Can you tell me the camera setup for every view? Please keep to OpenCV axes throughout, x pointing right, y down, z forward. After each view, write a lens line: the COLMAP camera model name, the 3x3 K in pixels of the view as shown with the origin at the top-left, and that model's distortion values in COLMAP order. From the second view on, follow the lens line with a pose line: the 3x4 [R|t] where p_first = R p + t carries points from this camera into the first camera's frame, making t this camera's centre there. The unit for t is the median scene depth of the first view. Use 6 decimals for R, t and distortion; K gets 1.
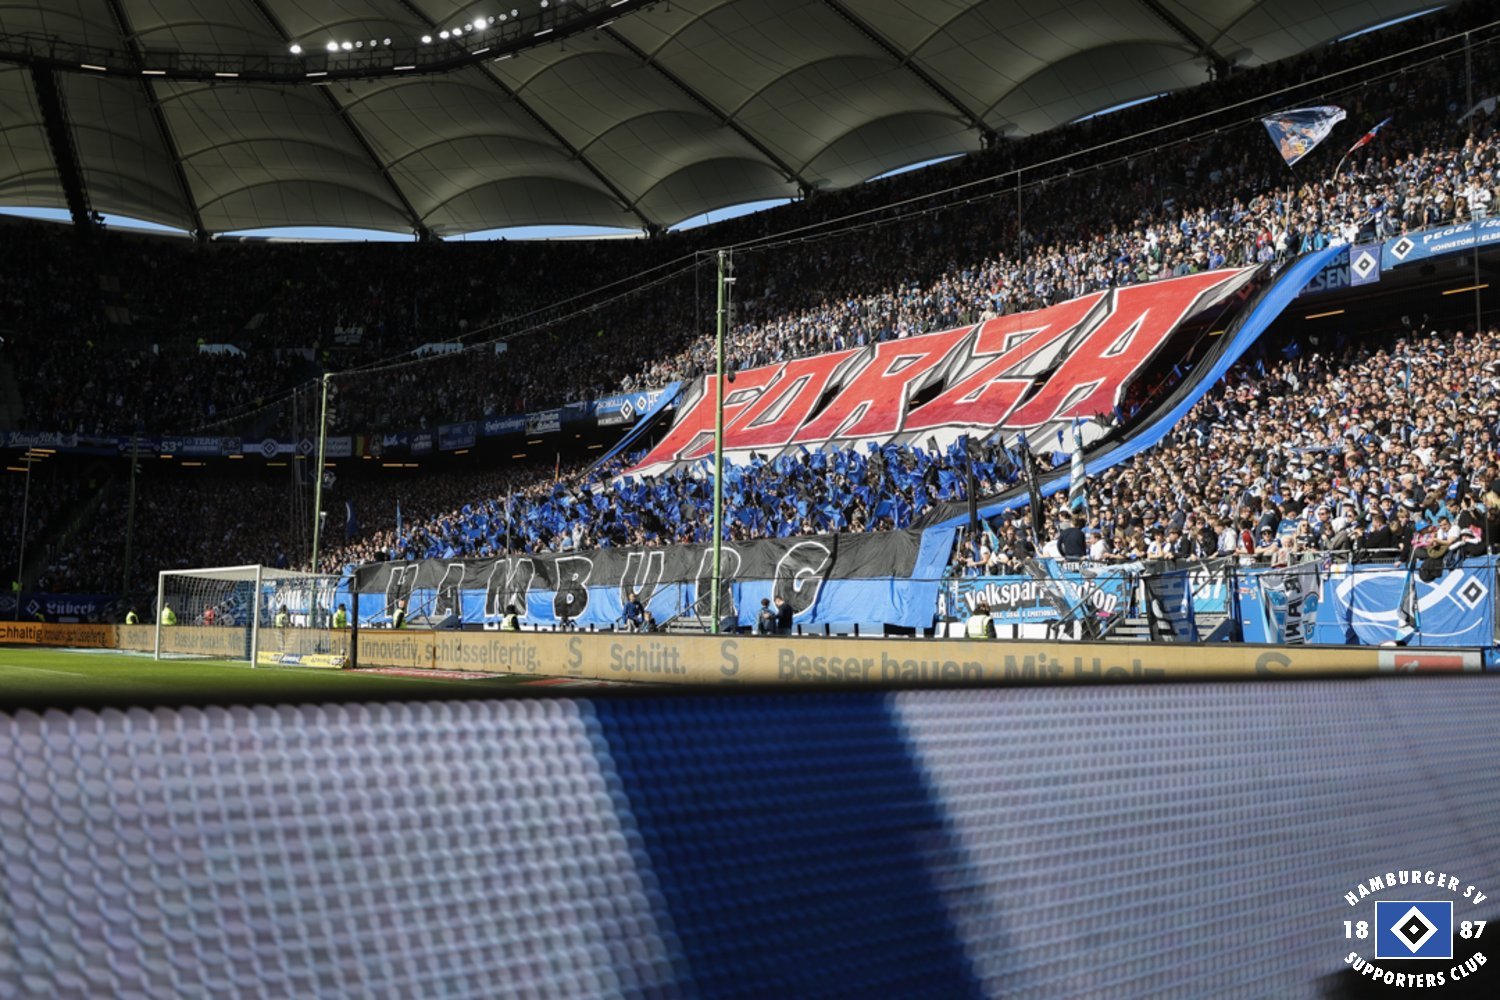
lens RADIAL K [[1437.5, 0, 759.3], [0, 1437.5, 513.4], [0, 0, 1]] dist [-0.008787, 0.000000]
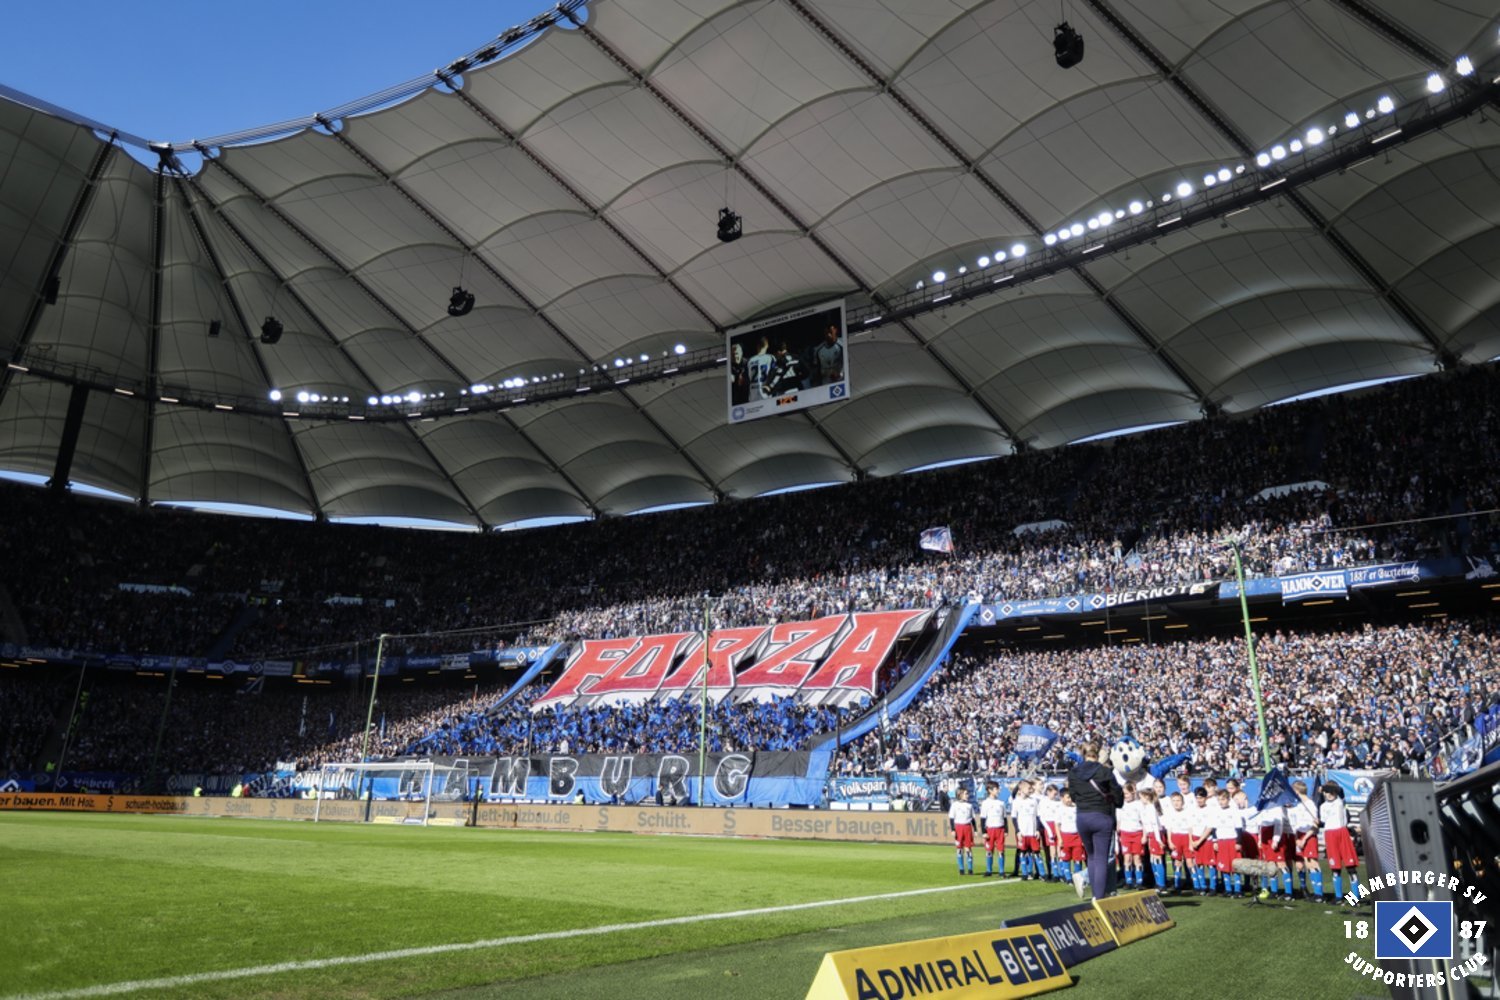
lens RADIAL K [[1005.0, 0, 768.3], [0, 1005.0, 511.6], [0, 0, 1]] dist [-0.012748, 0.006025]
pose [[0.954231, 0.089382, 0.285402, -0.153504], [-0.030473, 0.978387, -0.204526, -0.011335], [-0.297515, 0.186468, 0.936330, -0.130146]]
